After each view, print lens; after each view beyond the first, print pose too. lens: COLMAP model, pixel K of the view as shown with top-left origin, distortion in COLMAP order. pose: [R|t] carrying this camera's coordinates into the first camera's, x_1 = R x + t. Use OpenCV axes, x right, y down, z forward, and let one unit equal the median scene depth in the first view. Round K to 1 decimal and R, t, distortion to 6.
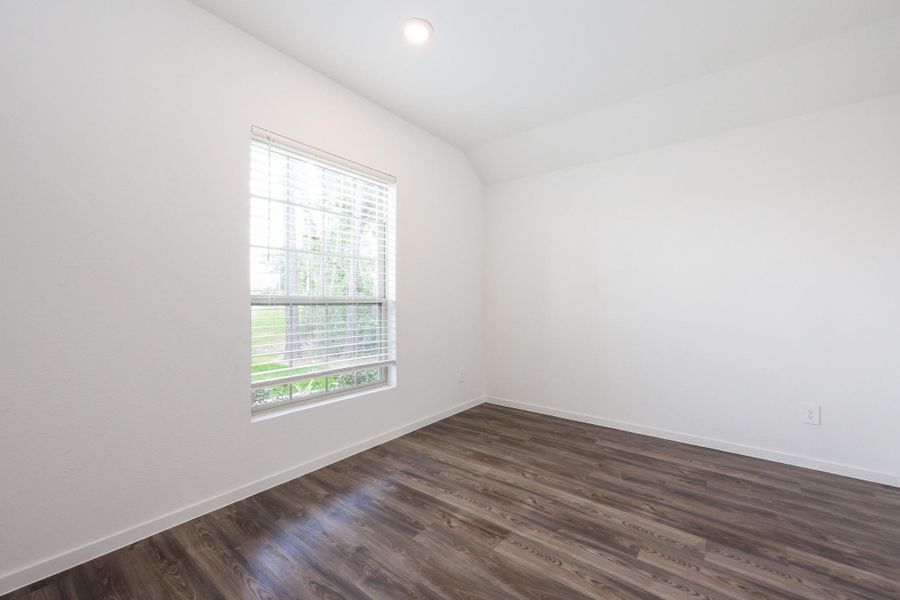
lens RADIAL K [[359.5, 0, 450.0], [0, 359.5, 300.0], [0, 0, 1]] dist [0.023533, 0.000196]
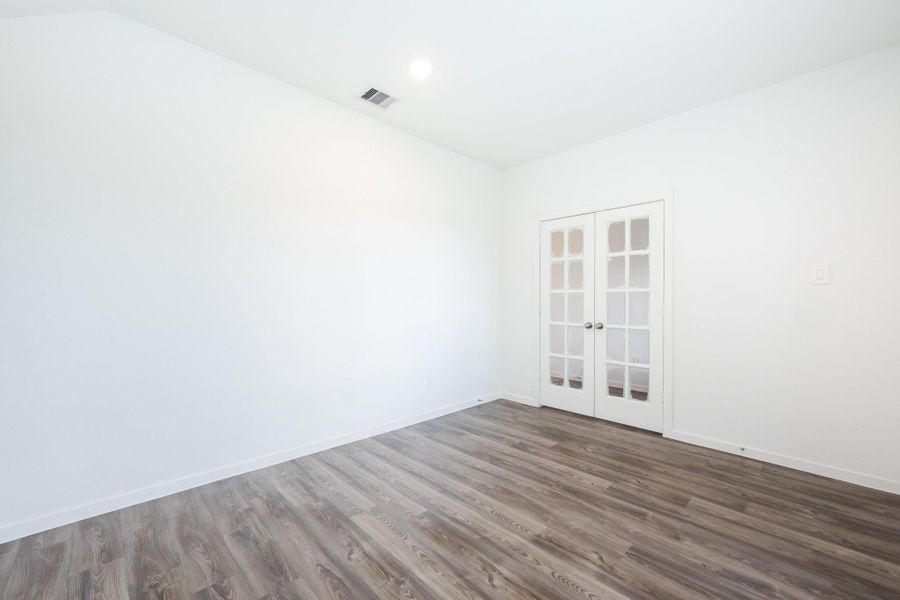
lens RADIAL K [[359.5, 0, 450.0], [0, 359.5, 300.0], [0, 0, 1]] dist [0.023533, 0.000196]
pose [[-0.991296, -0.010976, 0.131195, 0.258990], [-0.012143, 0.999893, -0.008096, 0.005072], [-0.131092, -0.009619, -0.991324, 2.008213]]
